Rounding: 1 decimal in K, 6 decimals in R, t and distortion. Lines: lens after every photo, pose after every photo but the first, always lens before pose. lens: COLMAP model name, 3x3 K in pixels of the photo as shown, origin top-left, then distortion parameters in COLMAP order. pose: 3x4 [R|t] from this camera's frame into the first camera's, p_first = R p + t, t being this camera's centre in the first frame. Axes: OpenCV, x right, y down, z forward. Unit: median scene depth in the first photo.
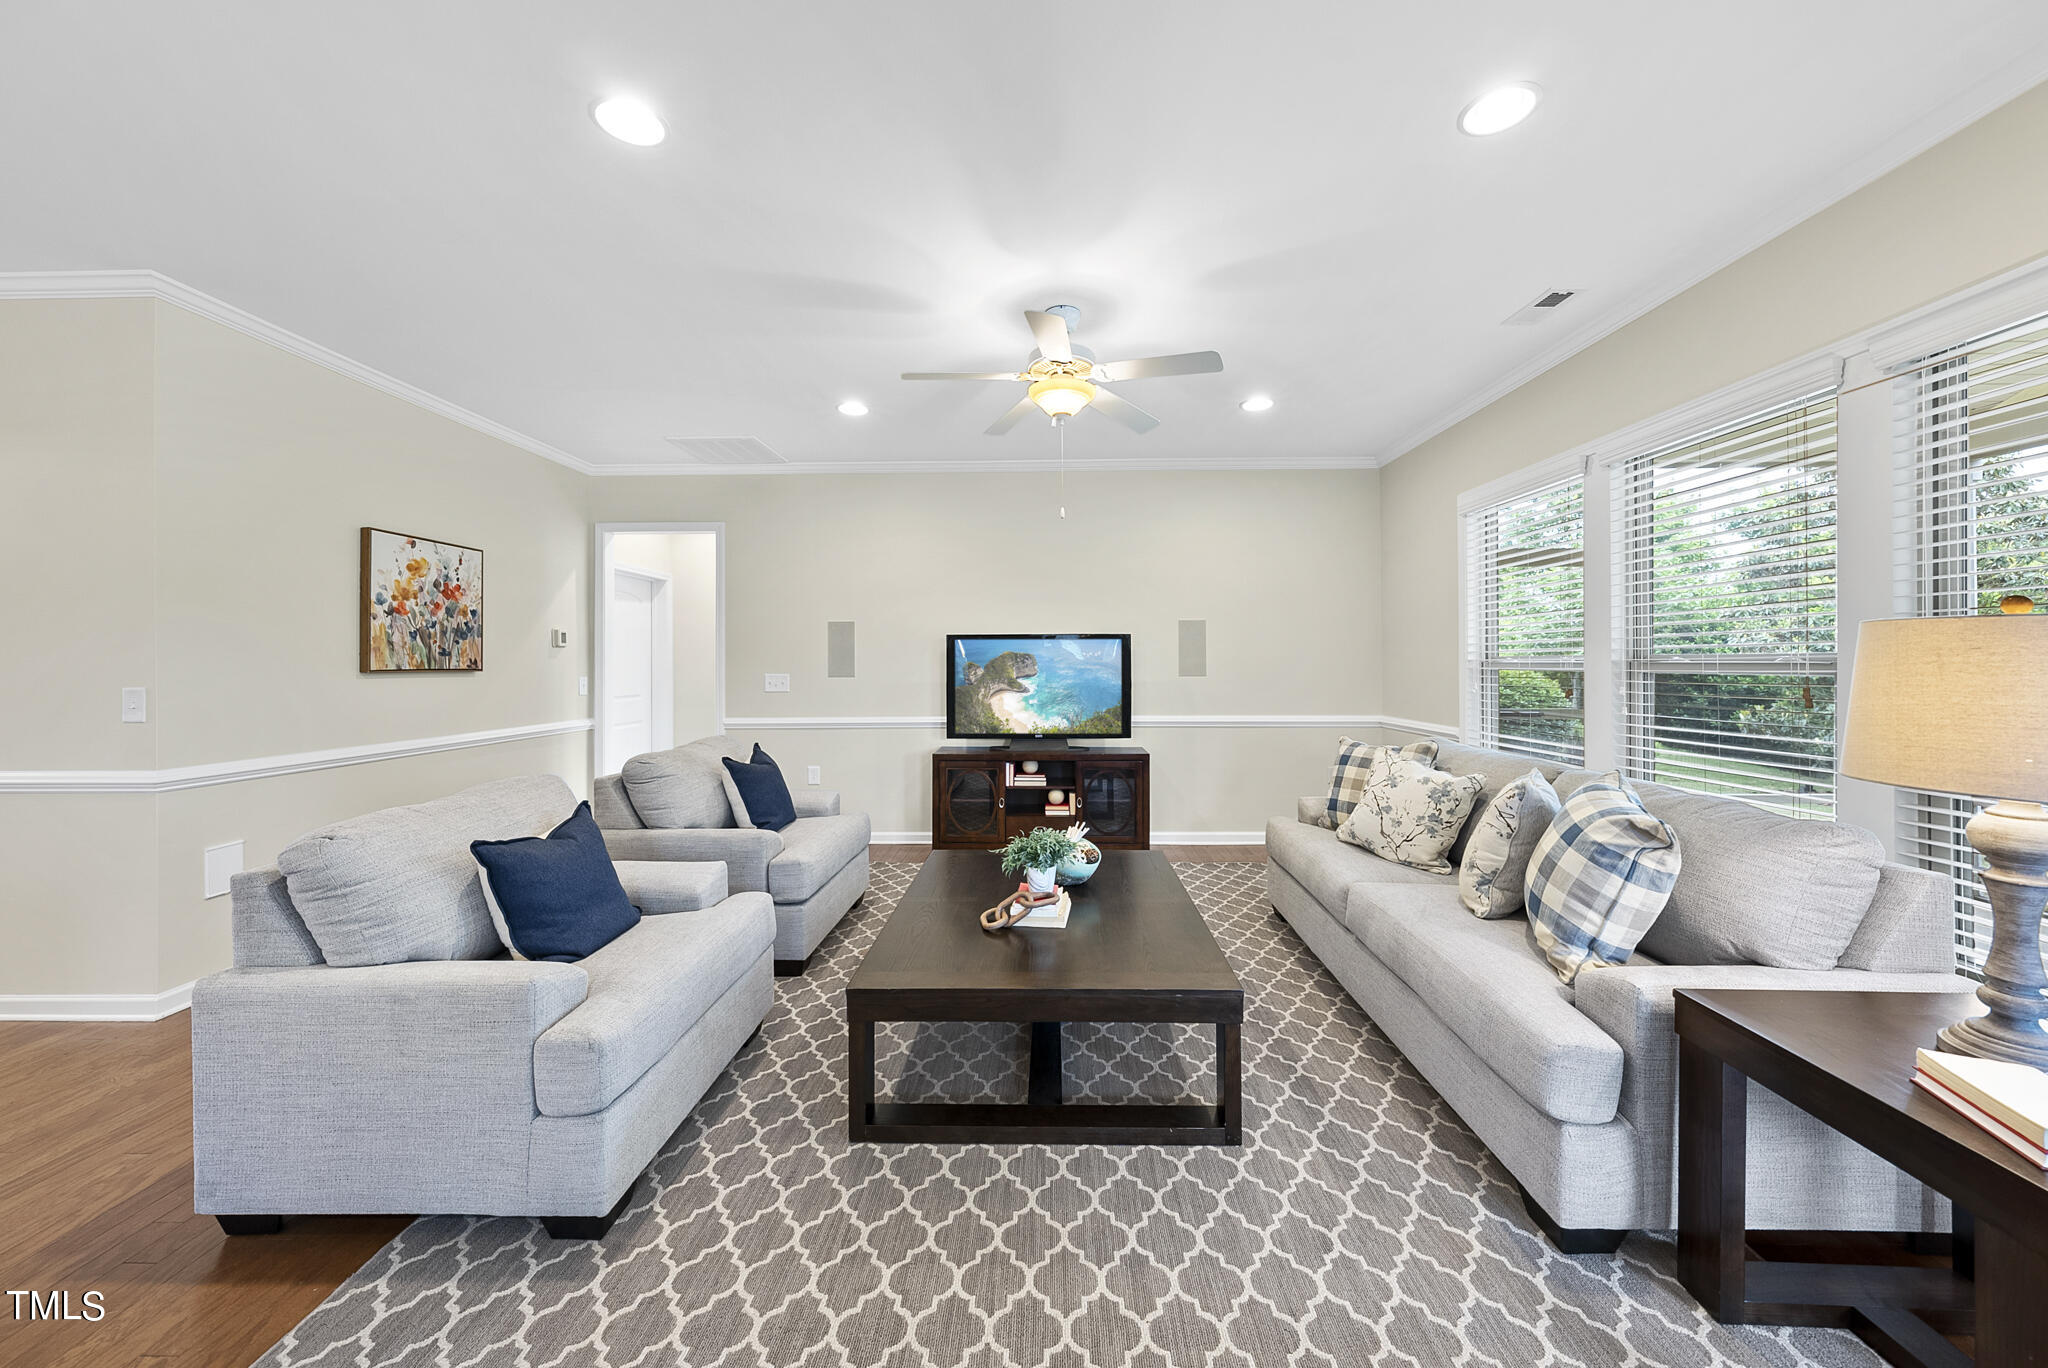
lens RADIAL K [[729.9, 0, 1031.4], [0, 729.9, 662.5], [0, 0, 1]] dist [-0.002237, -0.000259]
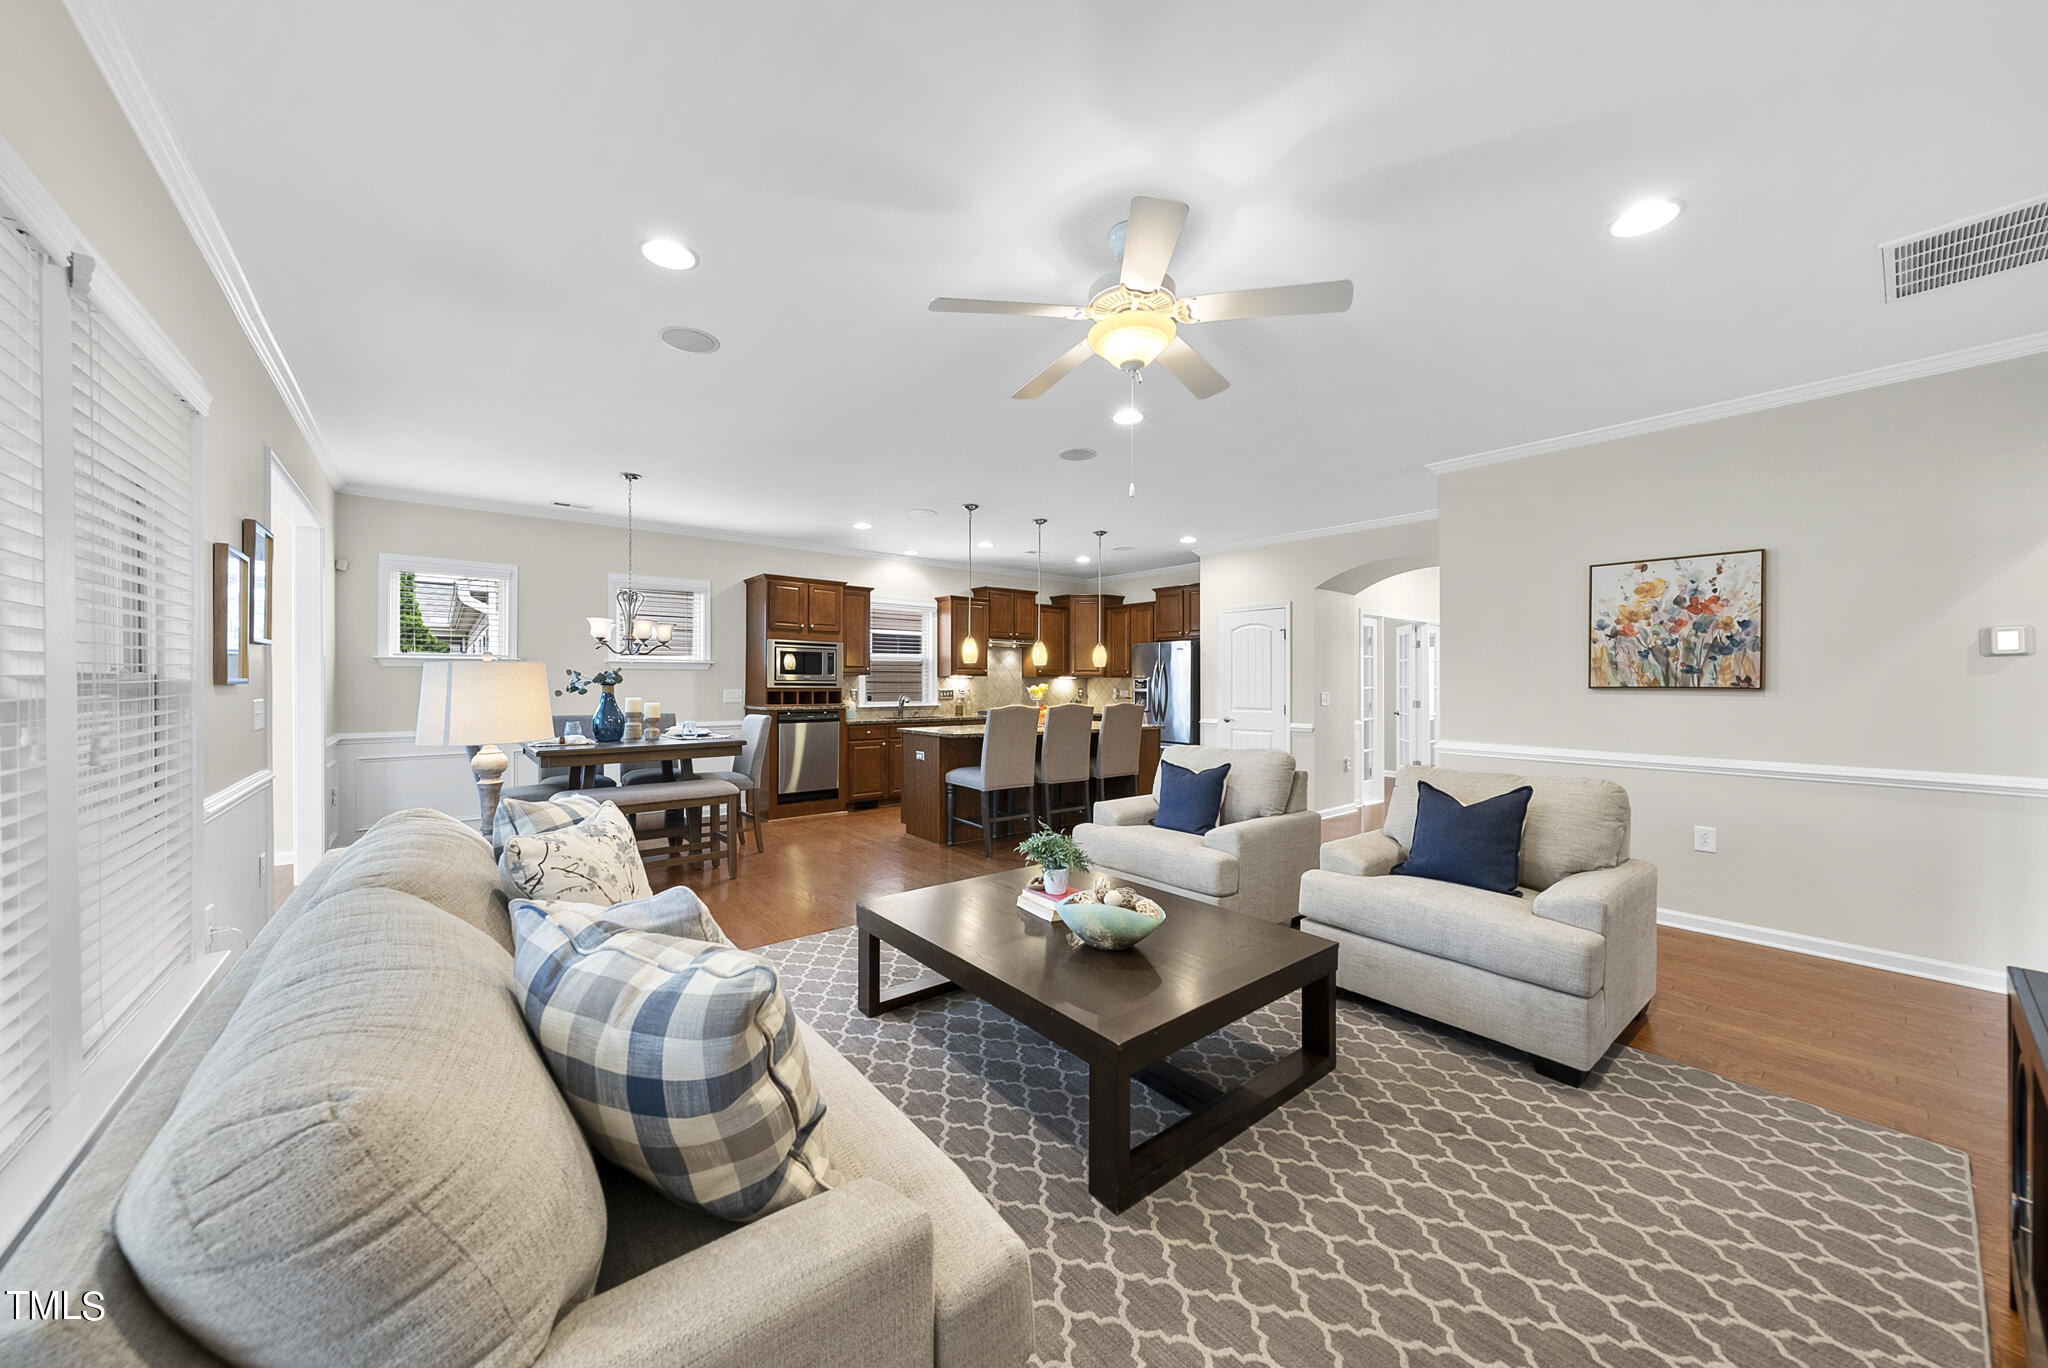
lens RADIAL K [[707.9, 0, 1025.8], [0, 707.9, 686.2], [0, 0, 1]] dist [-0.000377, -0.000166]
pose [[-0.765147, 0.006309, -0.643825, 0.610731], [0.001799, 0.999969, 0.007661, -0.001049], [0.643853, 0.004703, -0.765135, 1.490905]]
